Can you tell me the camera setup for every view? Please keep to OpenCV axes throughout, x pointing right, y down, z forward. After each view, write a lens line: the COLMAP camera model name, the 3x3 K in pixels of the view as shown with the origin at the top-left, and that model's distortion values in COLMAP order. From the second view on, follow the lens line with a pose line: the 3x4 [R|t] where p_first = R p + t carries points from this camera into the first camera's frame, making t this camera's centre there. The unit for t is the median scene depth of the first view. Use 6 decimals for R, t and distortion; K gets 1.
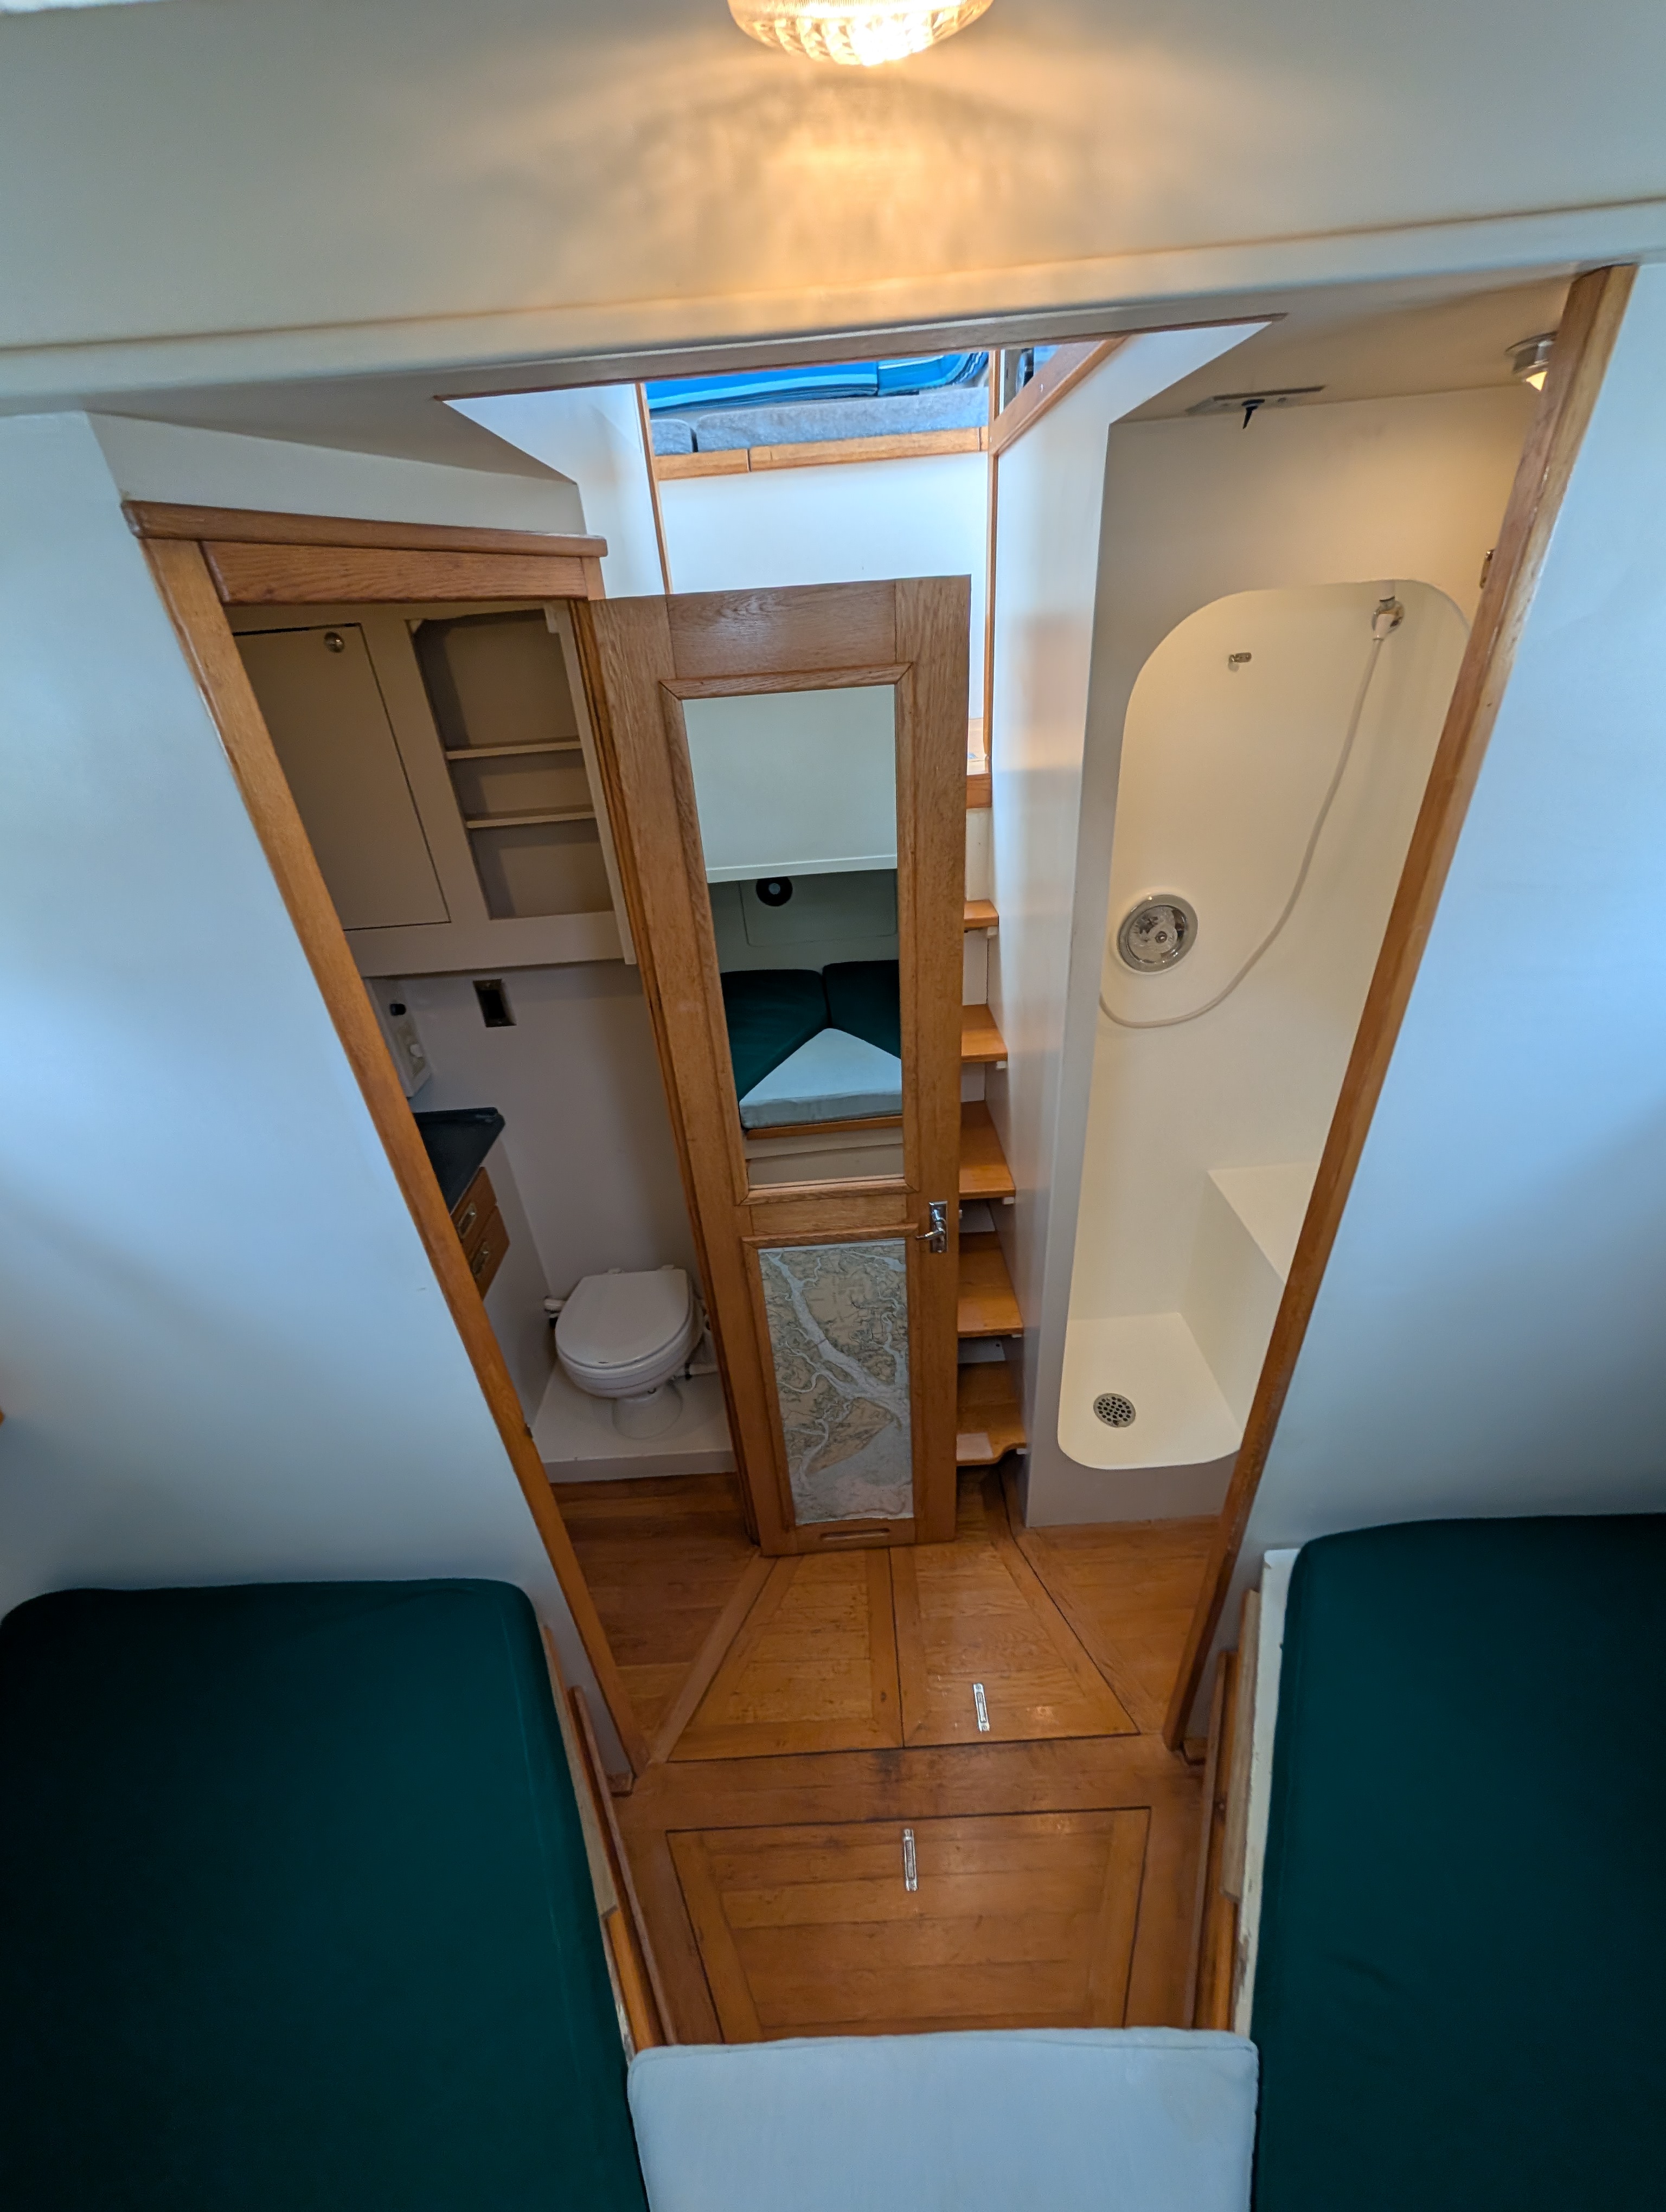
lens RADIAL K [[828.4, 0, 833.0], [0, 828.4, 1106.0], [0, 0, 1]] dist [0.000680, -0.000029]
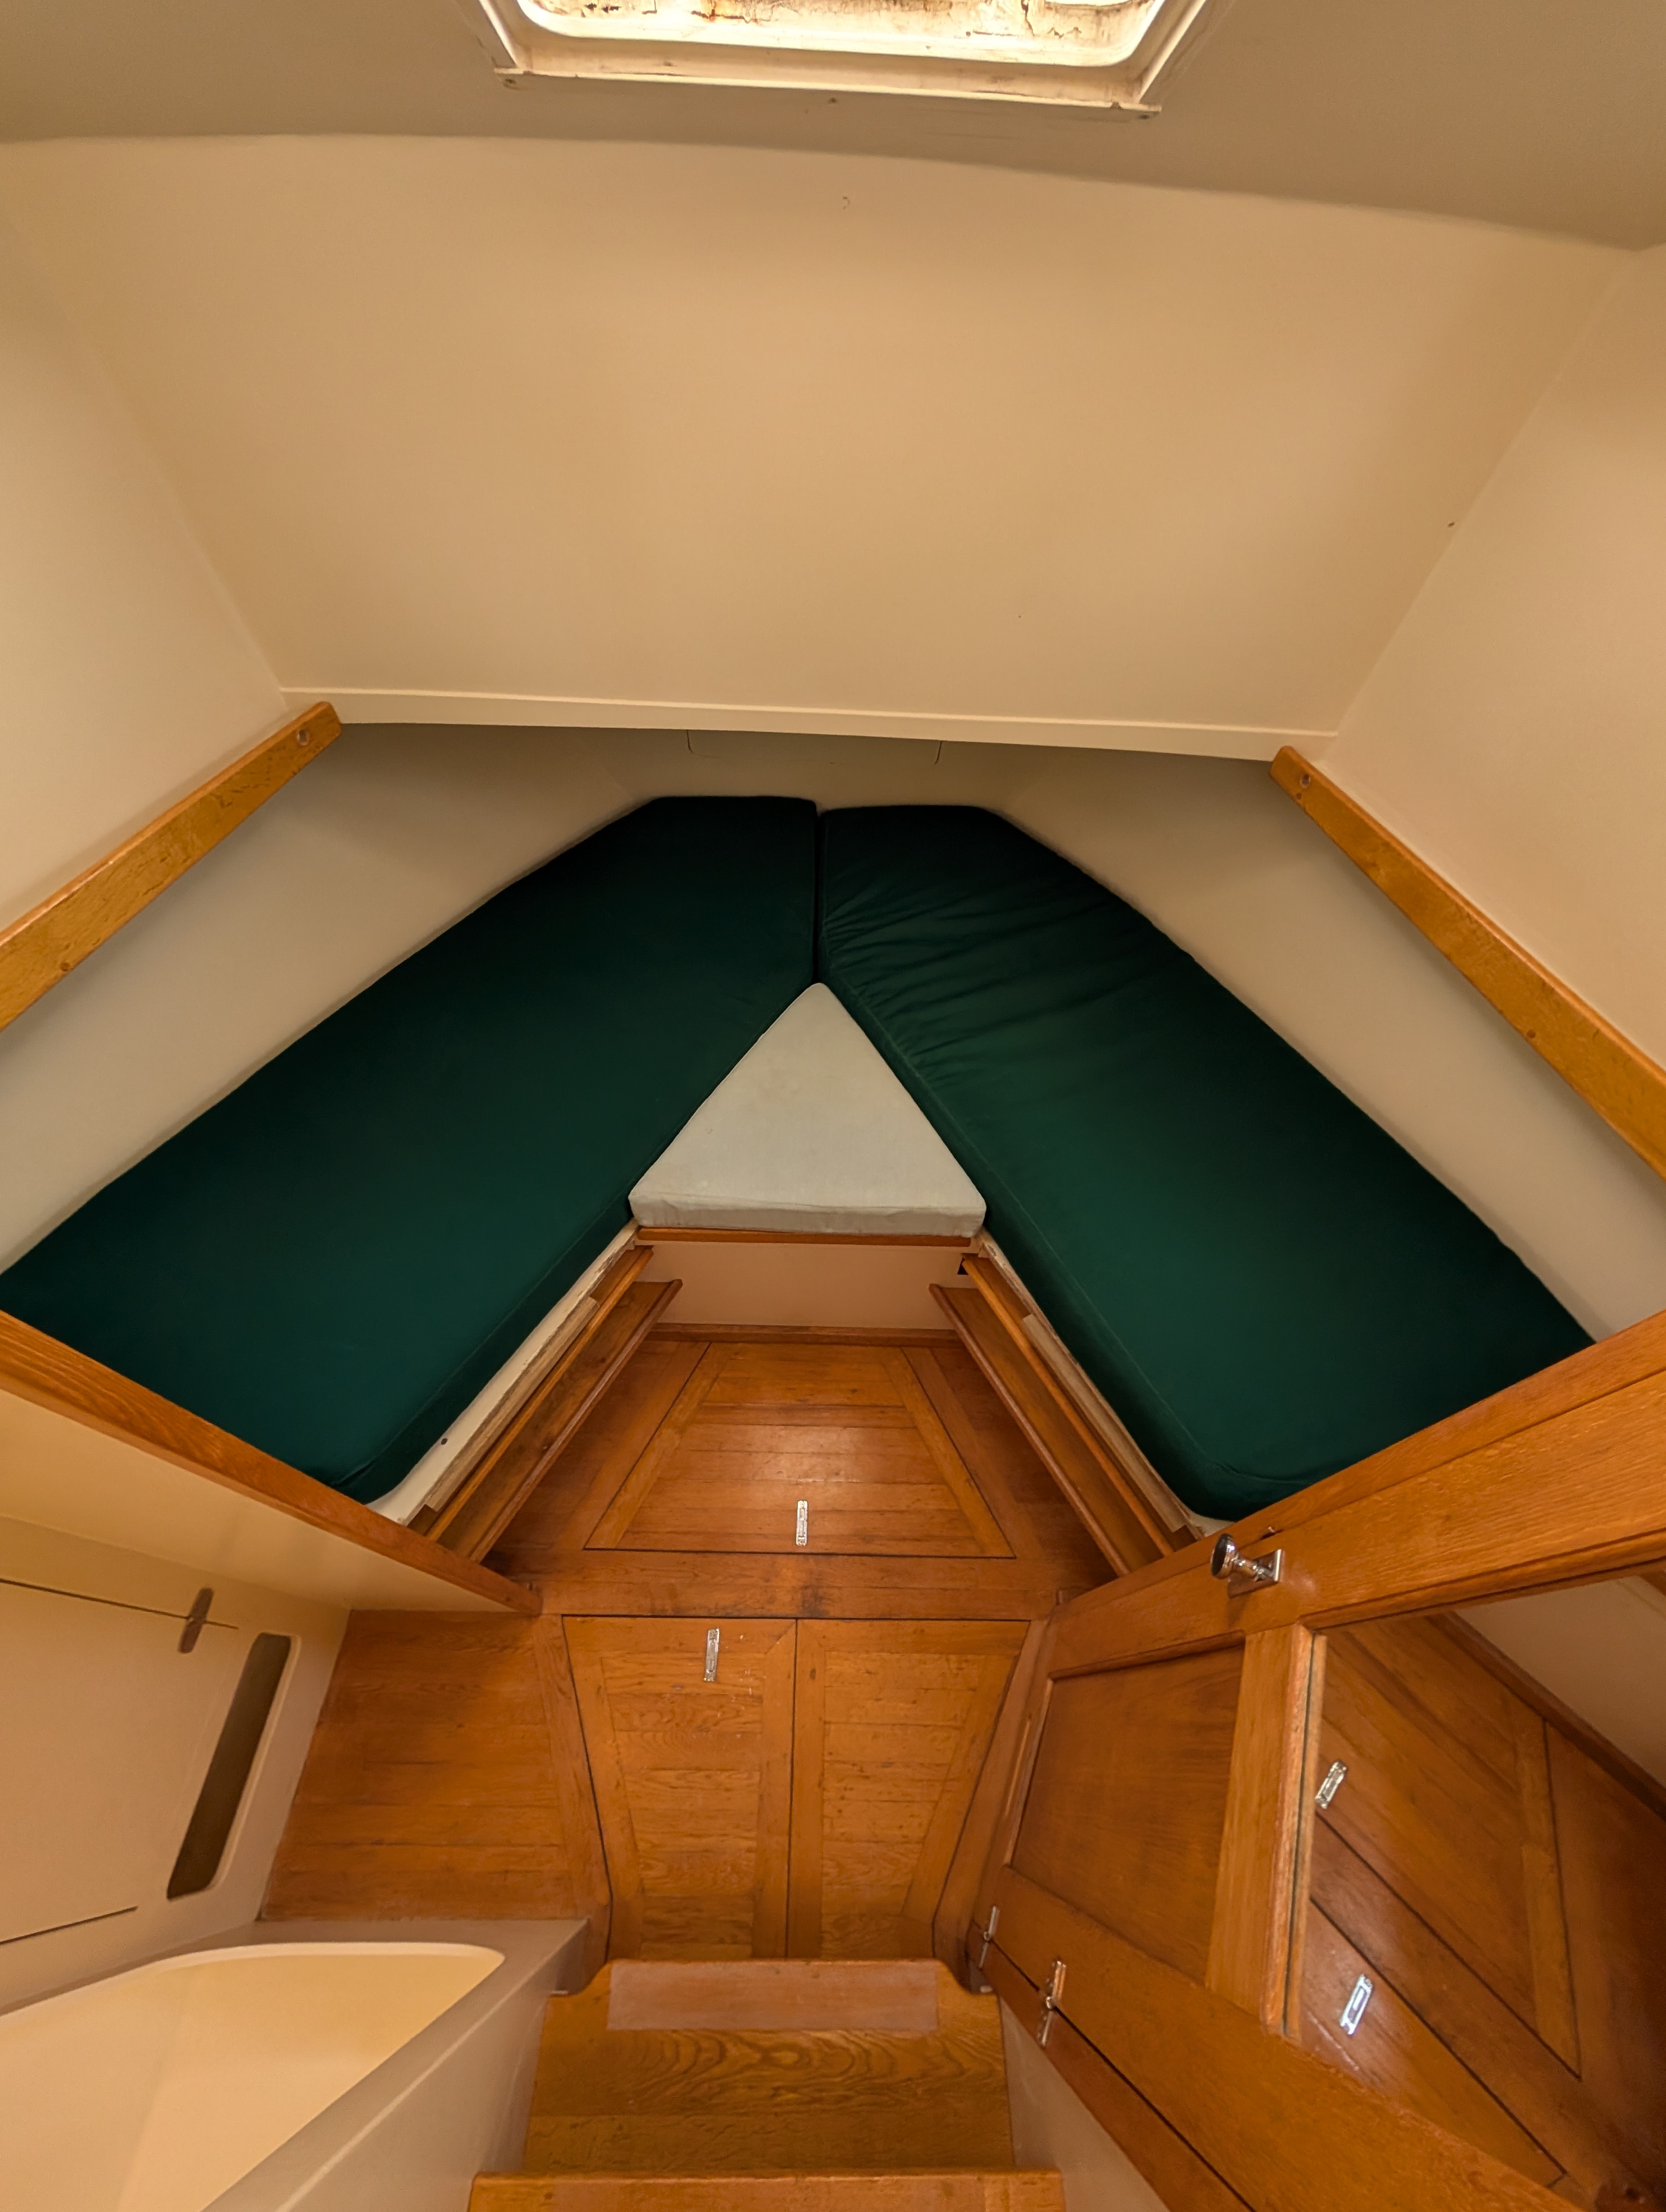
lens RADIAL K [[828.4, 0, 833.0], [0, 828.4, 1106.0], [0, 0, 1]] dist [0.000680, -0.000029]
pose [[-0.999403, -0.004004, 0.034311, 0.007910], [0.033743, 0.099459, 0.994469, -0.256809], [-0.007395, 0.995034, -0.099265, 0.419553]]
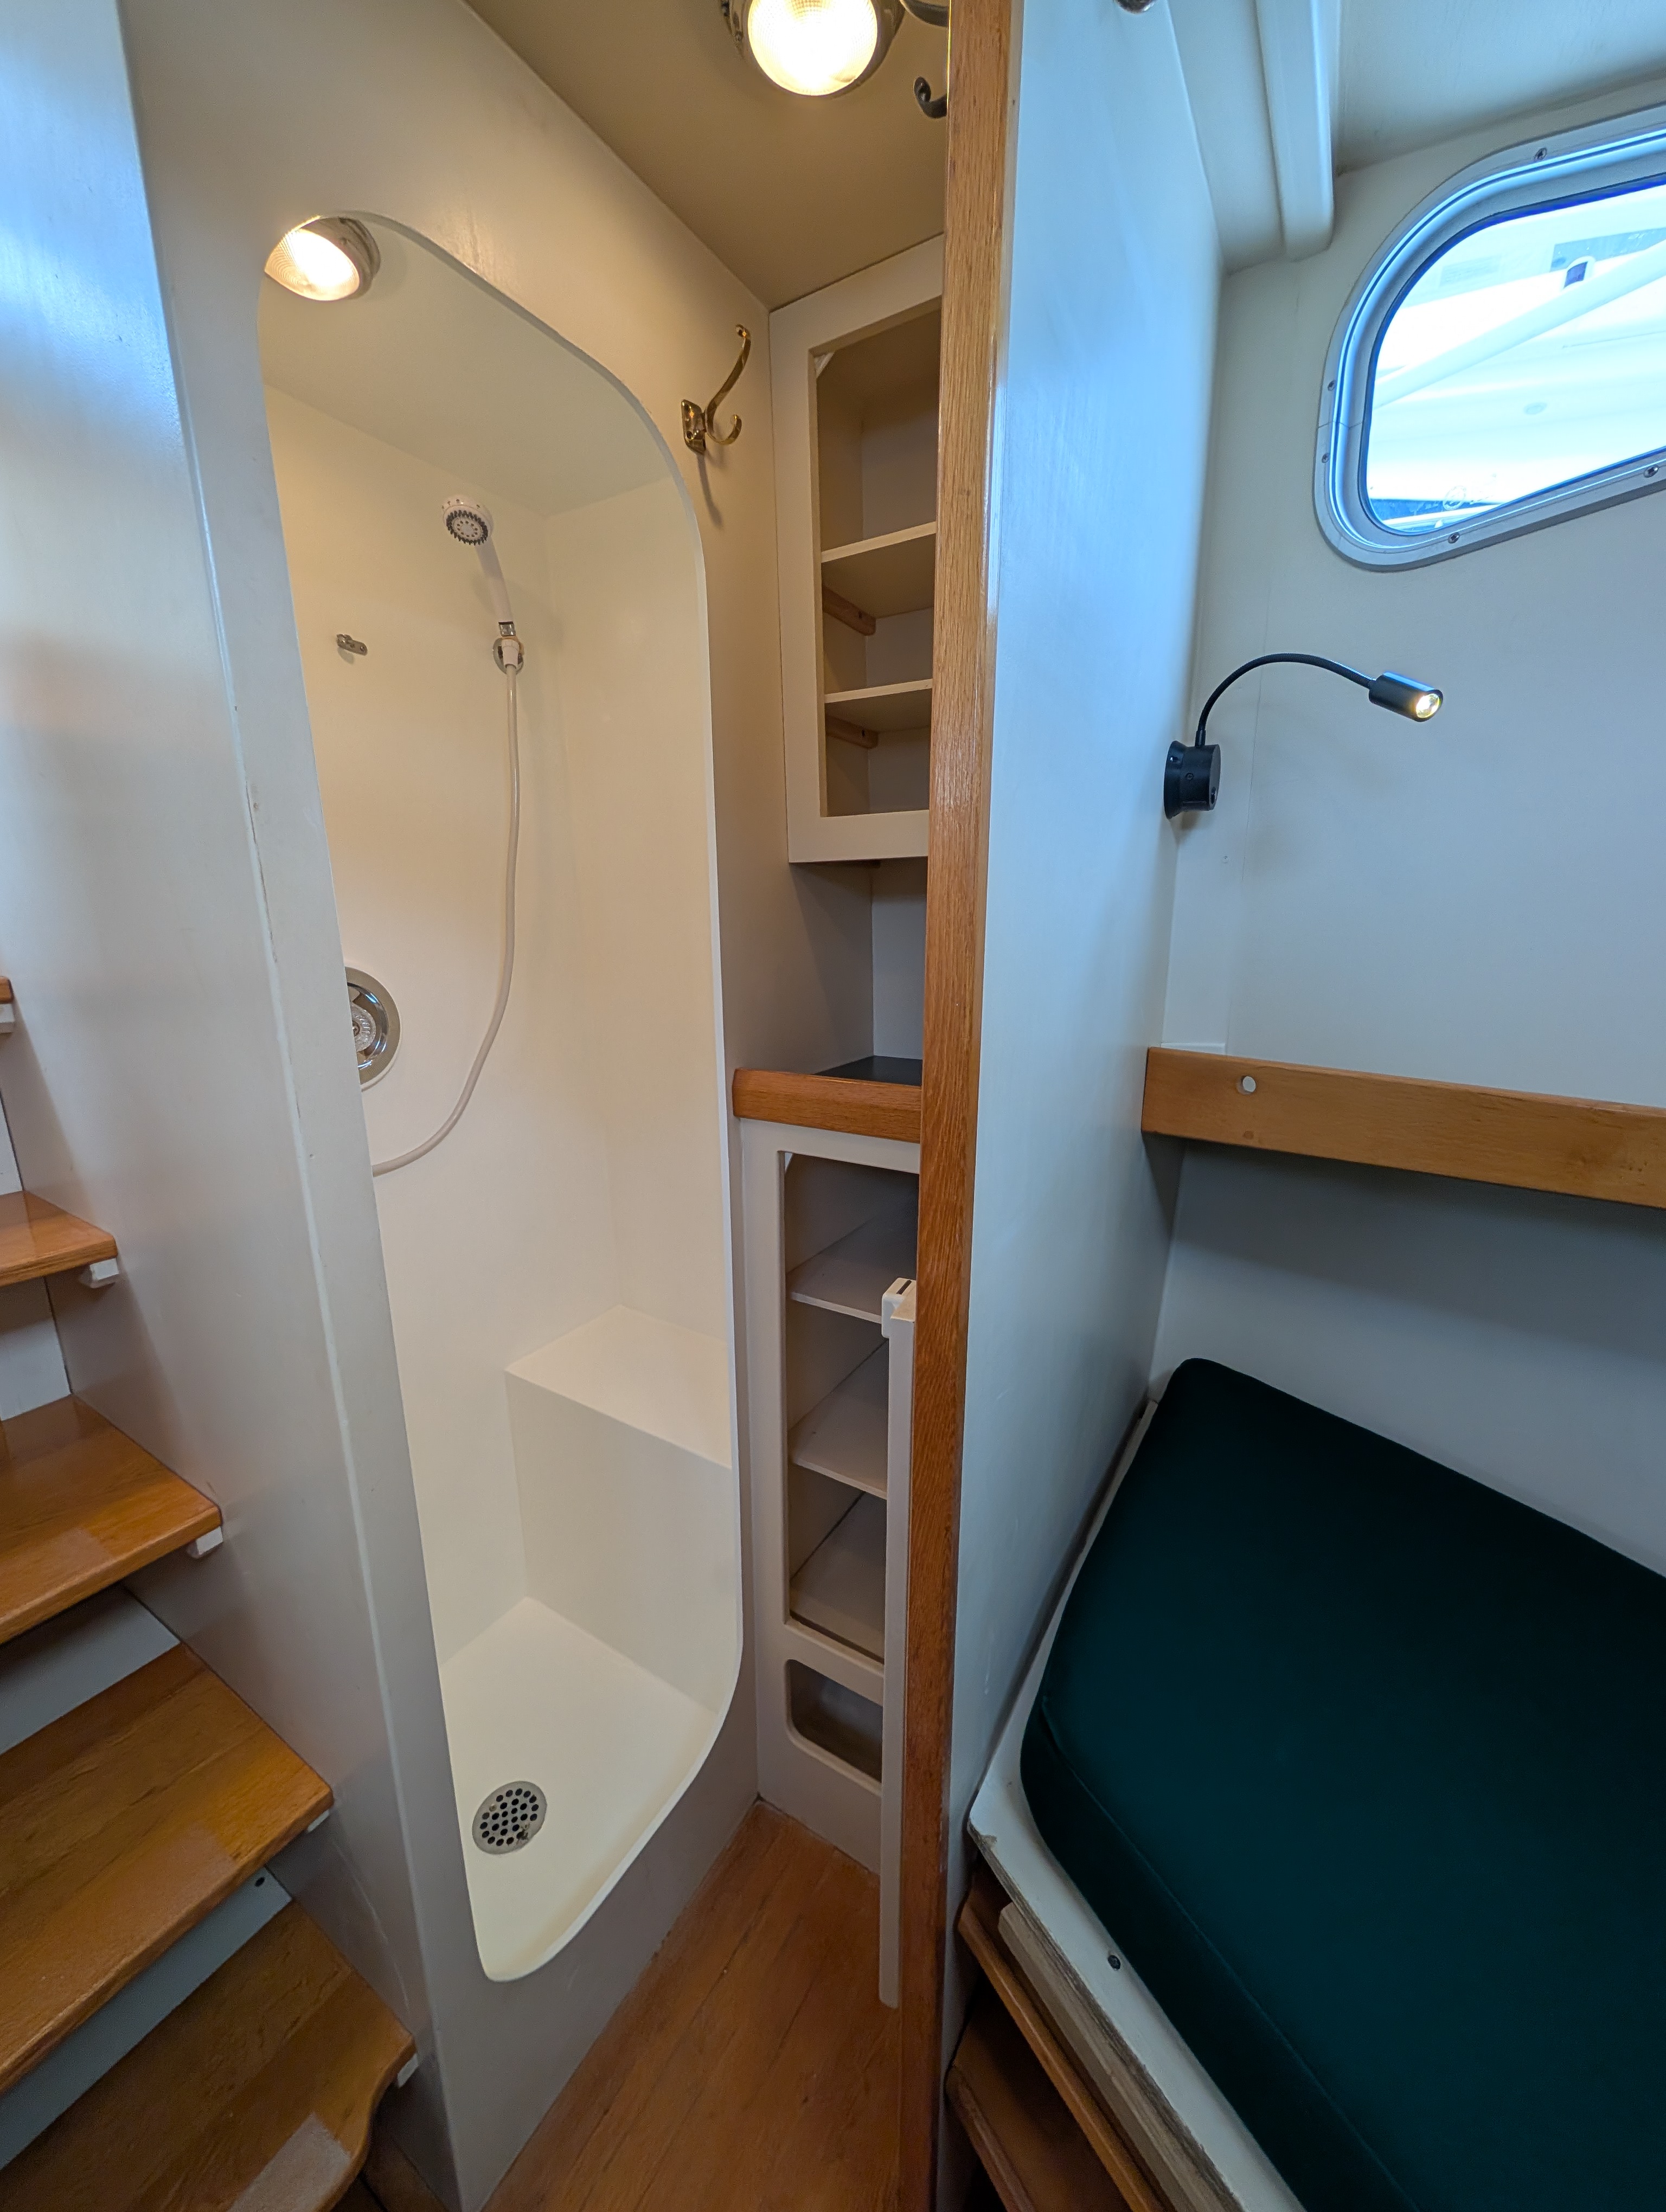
lens RADIAL K [[828.4, 0, 833.0], [0, 828.4, 1106.0], [0, 0, 1]] dist [0.000680, -0.000029]
pose [[0.534498, -0.124996, 0.835875, 0.040497], [0.400570, 0.908333, -0.120312, 0.087694], [-0.744215, 0.399133, 0.535572, 0.389987]]
